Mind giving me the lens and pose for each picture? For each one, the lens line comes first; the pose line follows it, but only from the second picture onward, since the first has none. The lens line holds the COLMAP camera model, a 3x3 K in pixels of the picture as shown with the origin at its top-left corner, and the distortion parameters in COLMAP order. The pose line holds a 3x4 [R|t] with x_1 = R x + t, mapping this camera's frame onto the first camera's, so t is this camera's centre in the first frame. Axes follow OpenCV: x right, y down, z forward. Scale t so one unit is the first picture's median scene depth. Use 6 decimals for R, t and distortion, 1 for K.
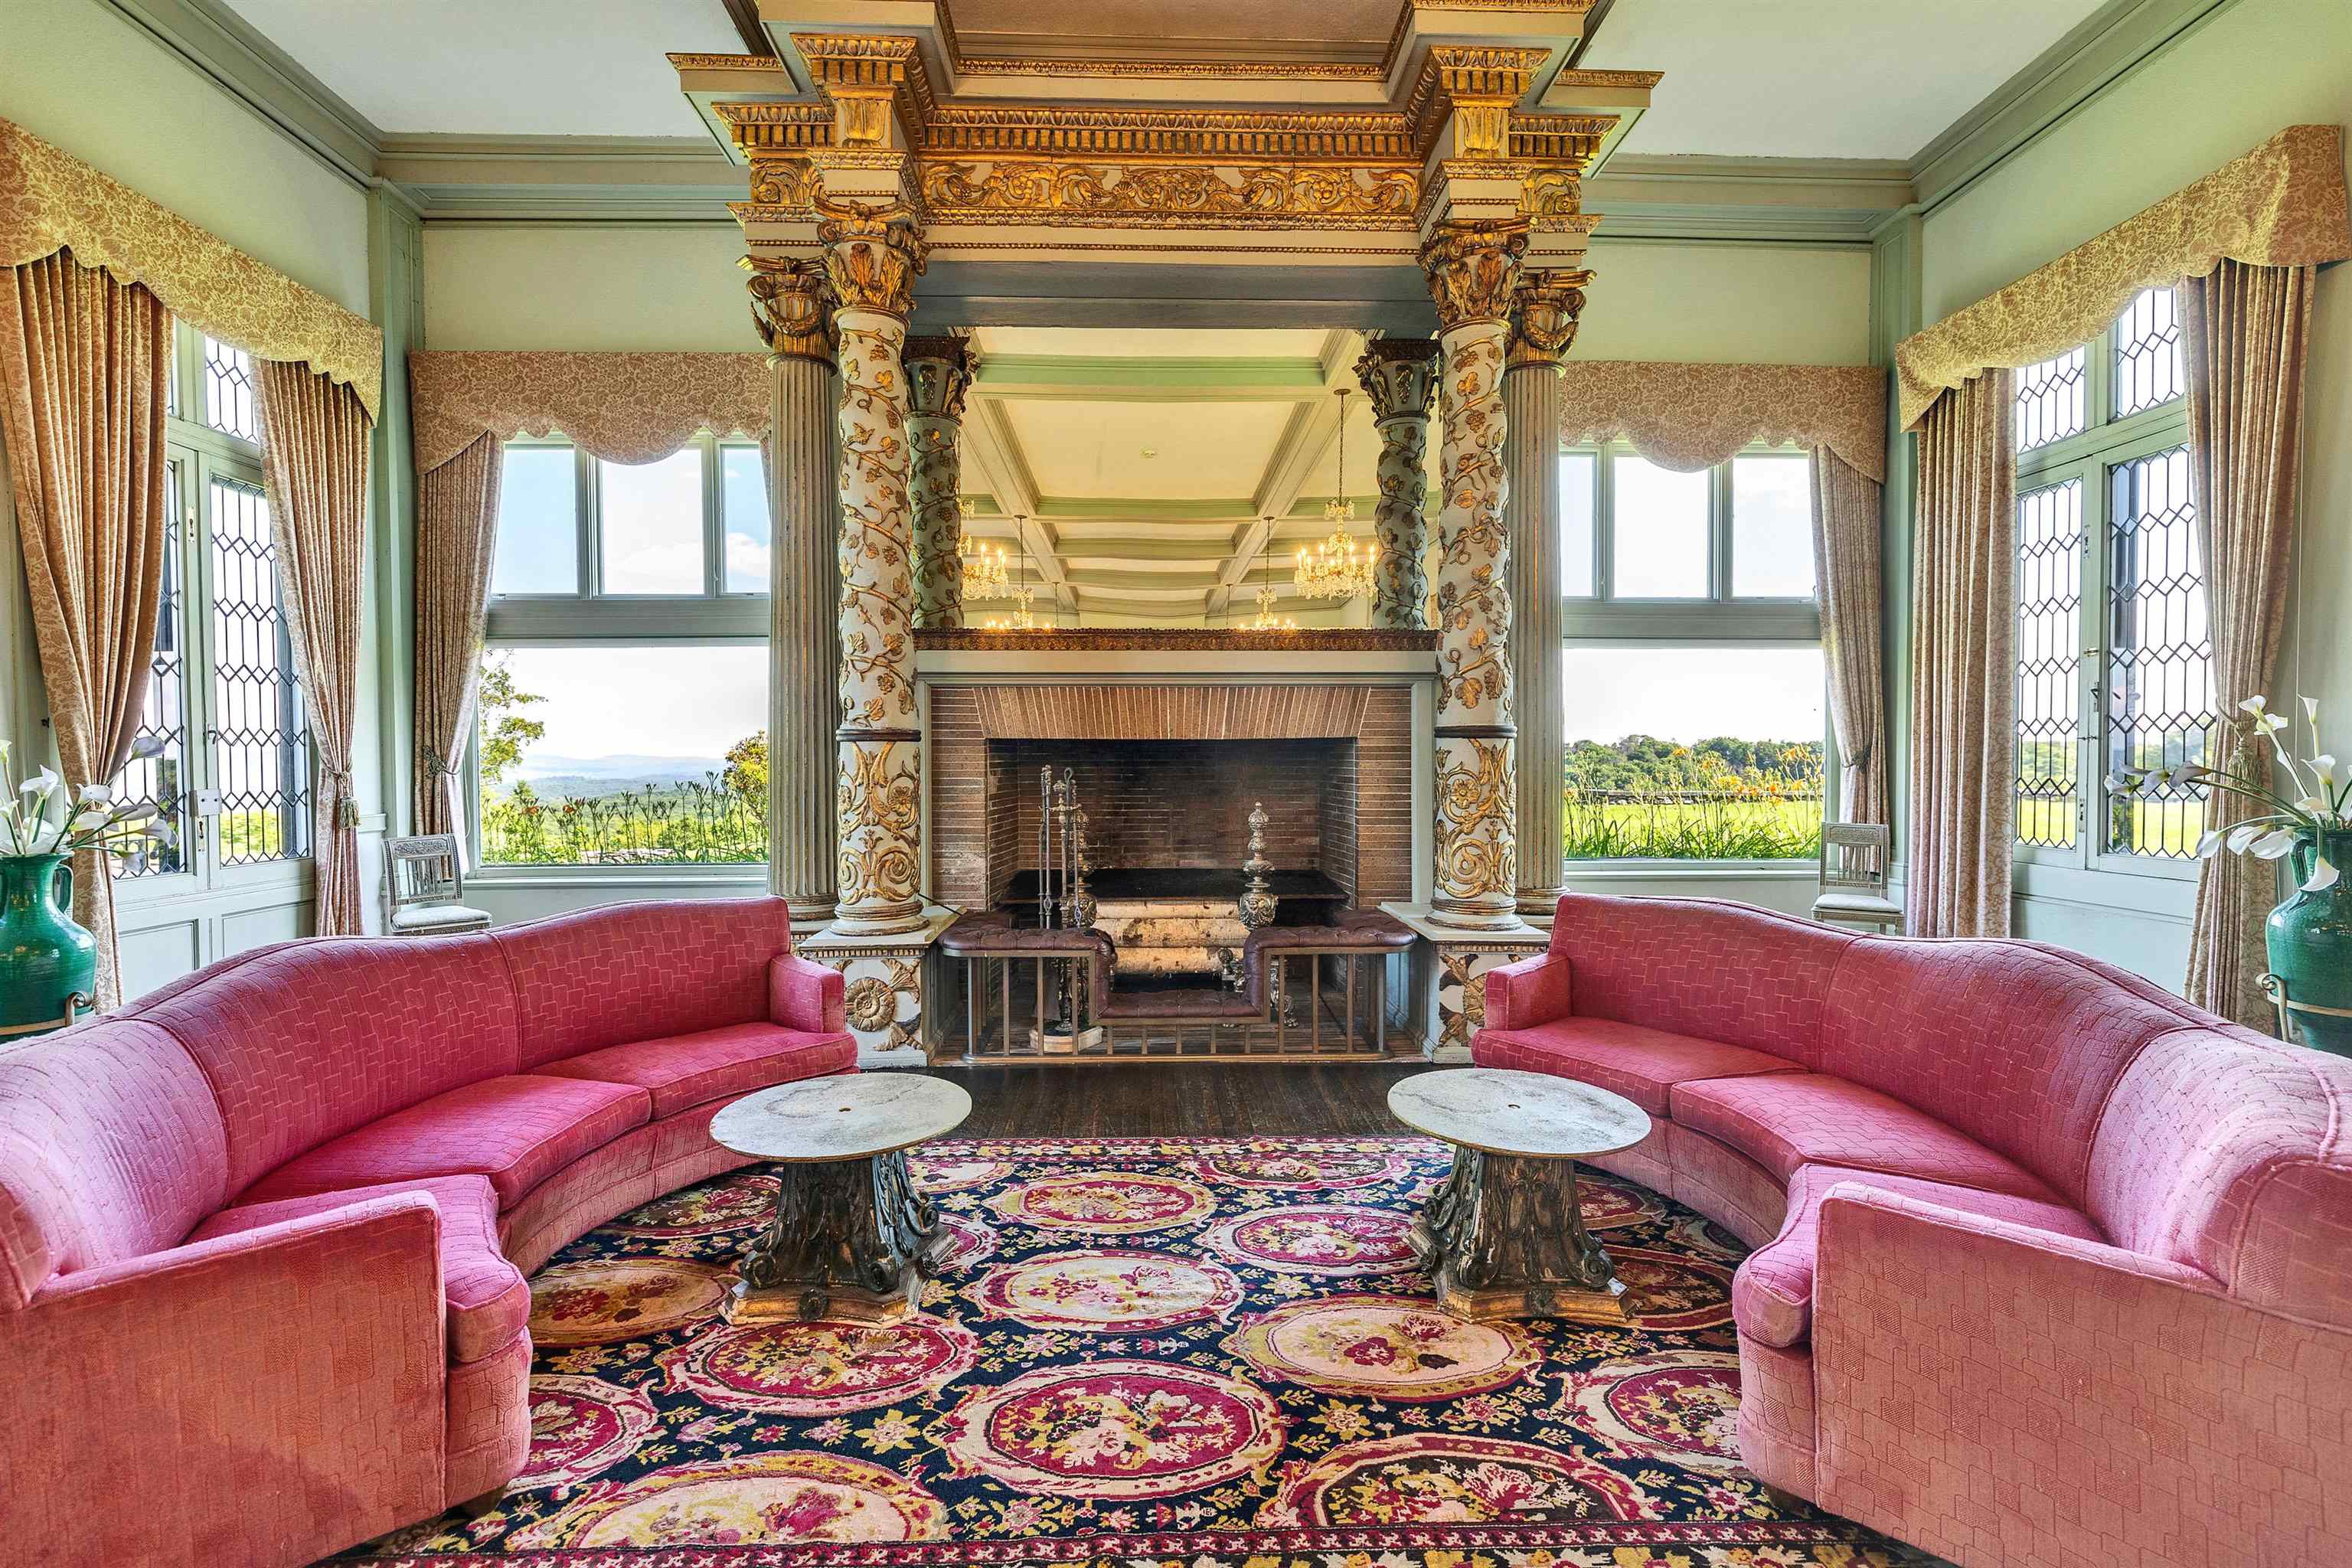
lens RADIAL K [[1056.1, 0, 1178.2], [0, 1056.1, 777.8], [0, 0, 1]] dist [-0.001601, -0.000100]
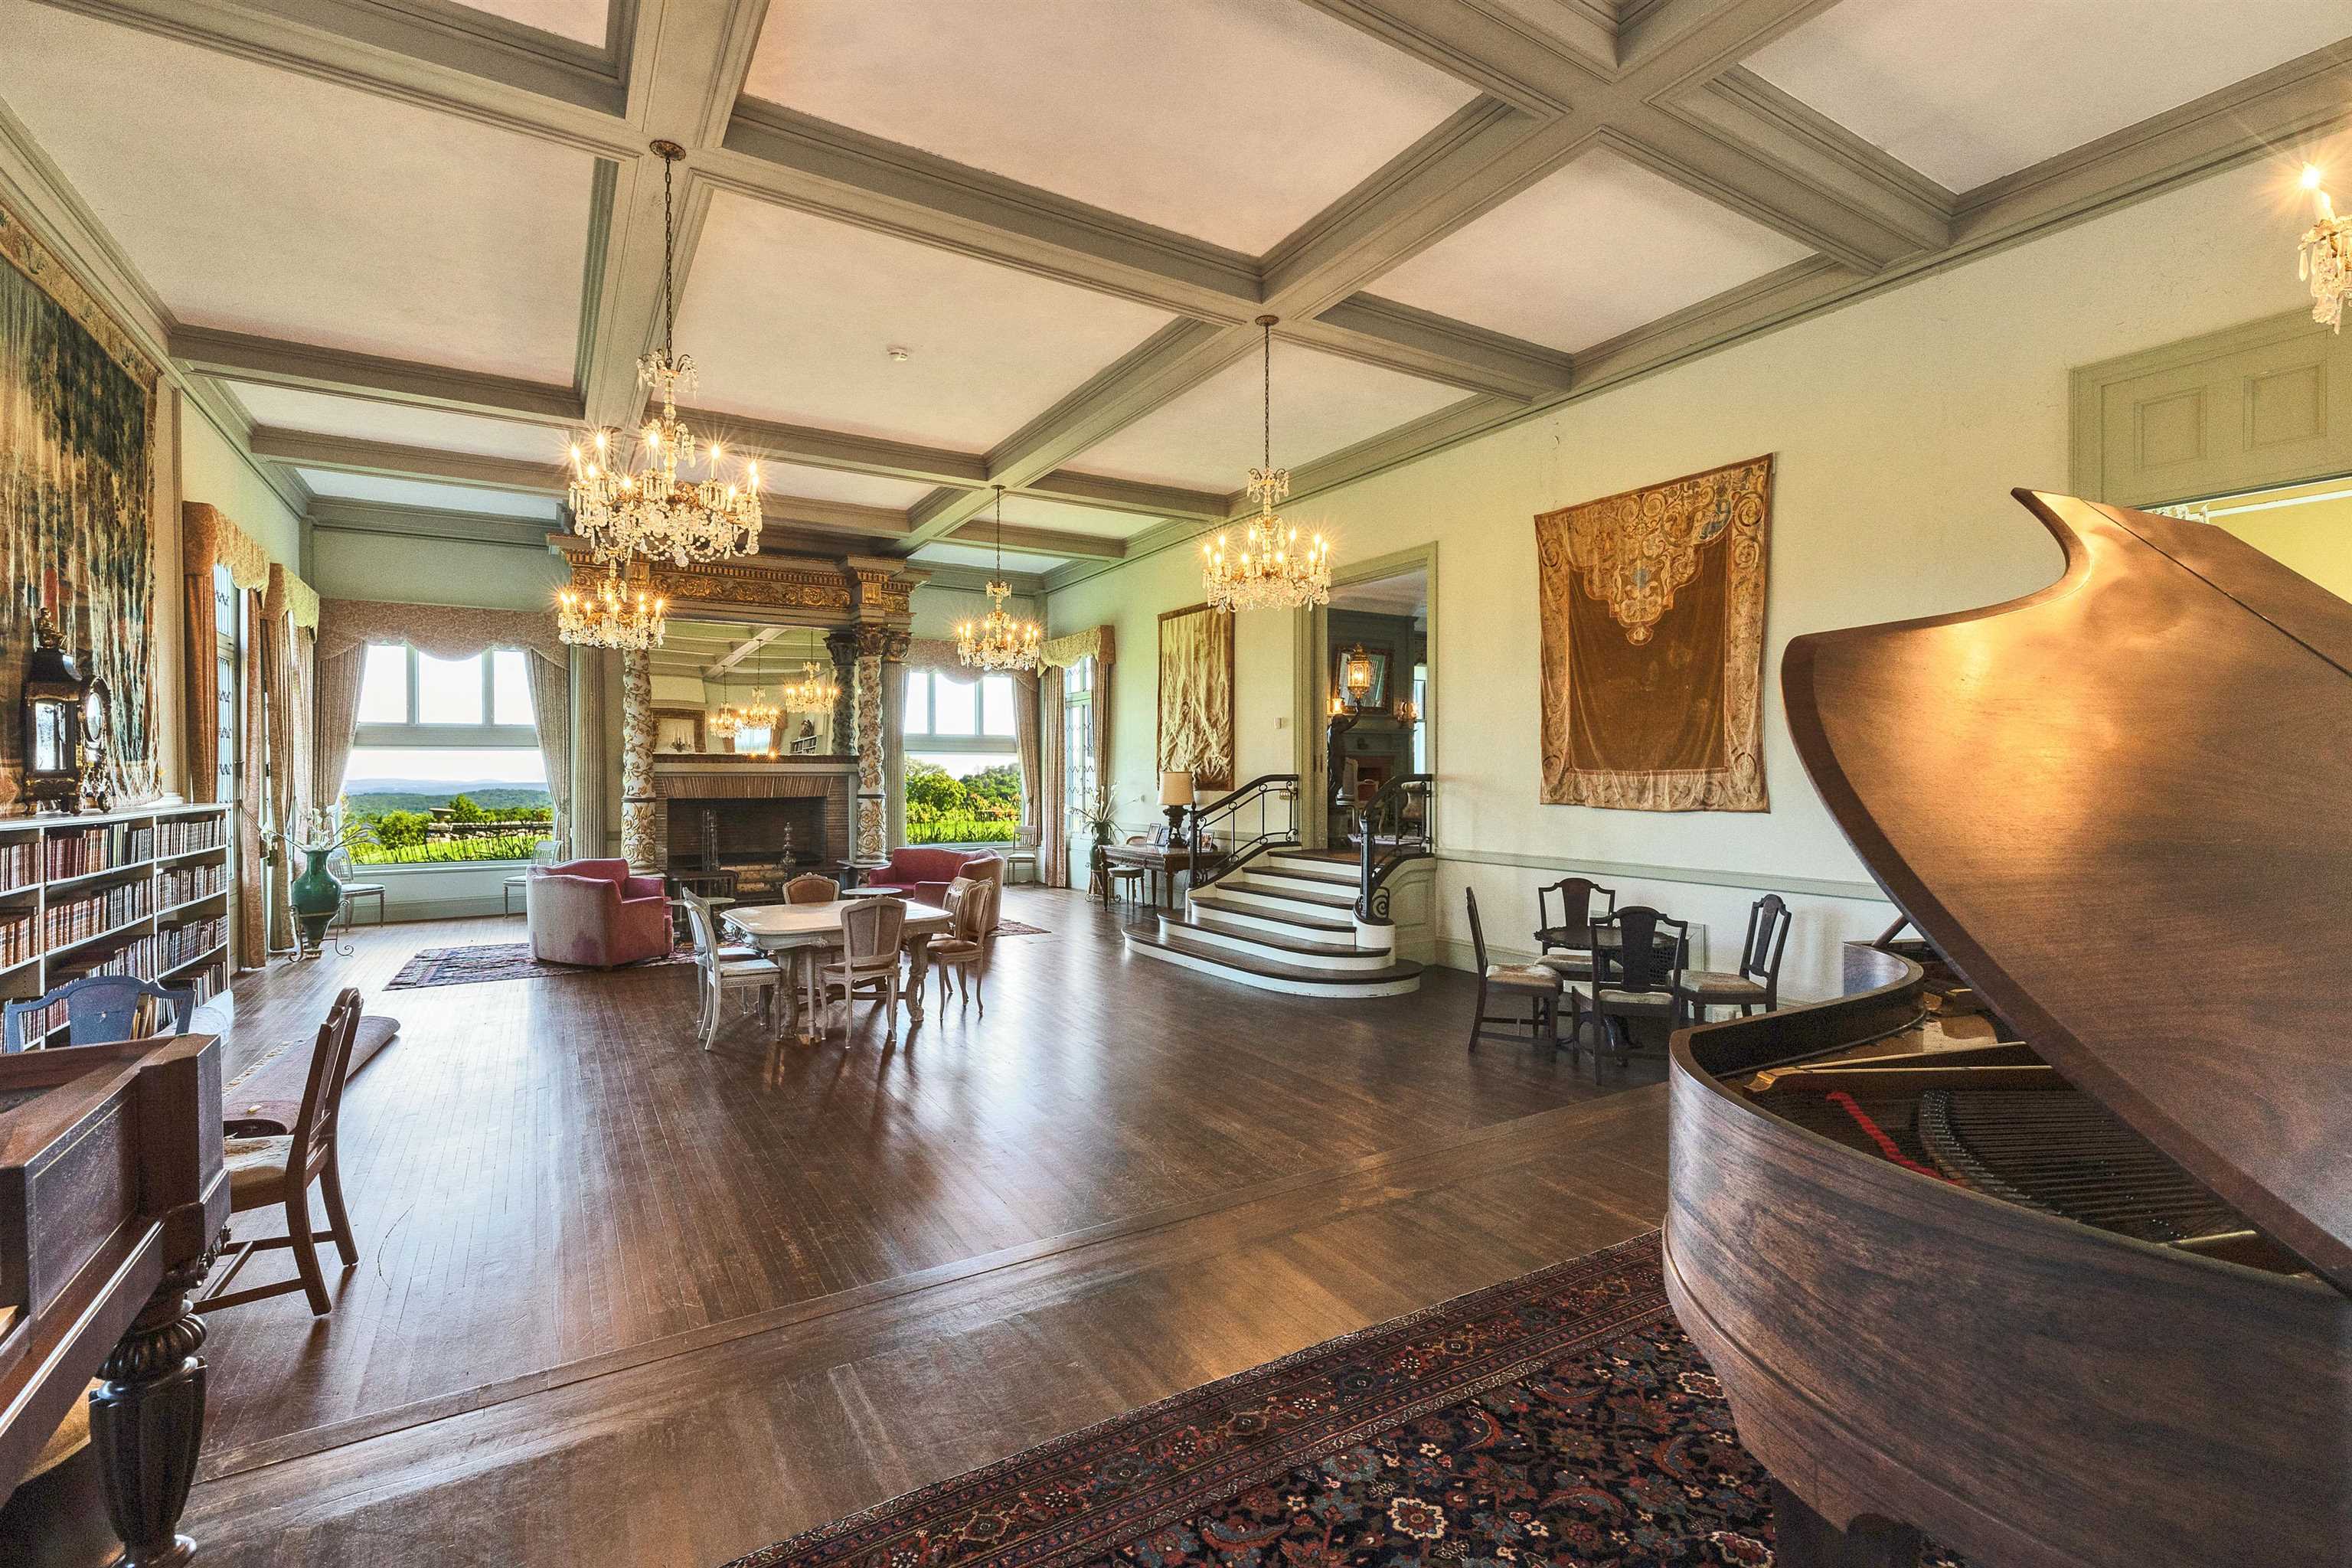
lens RADIAL K [[1056.1, 0, 1179.5], [0, 1056.1, 782.7], [0, 0, 1]] dist [-0.001601, -0.000100]
pose [[0.866812, -0.001499, 0.498632, -0.373028], [0.009918, 0.999849, -0.014235, -0.027676], [-0.498536, 0.017285, 0.866697, -1.681302]]
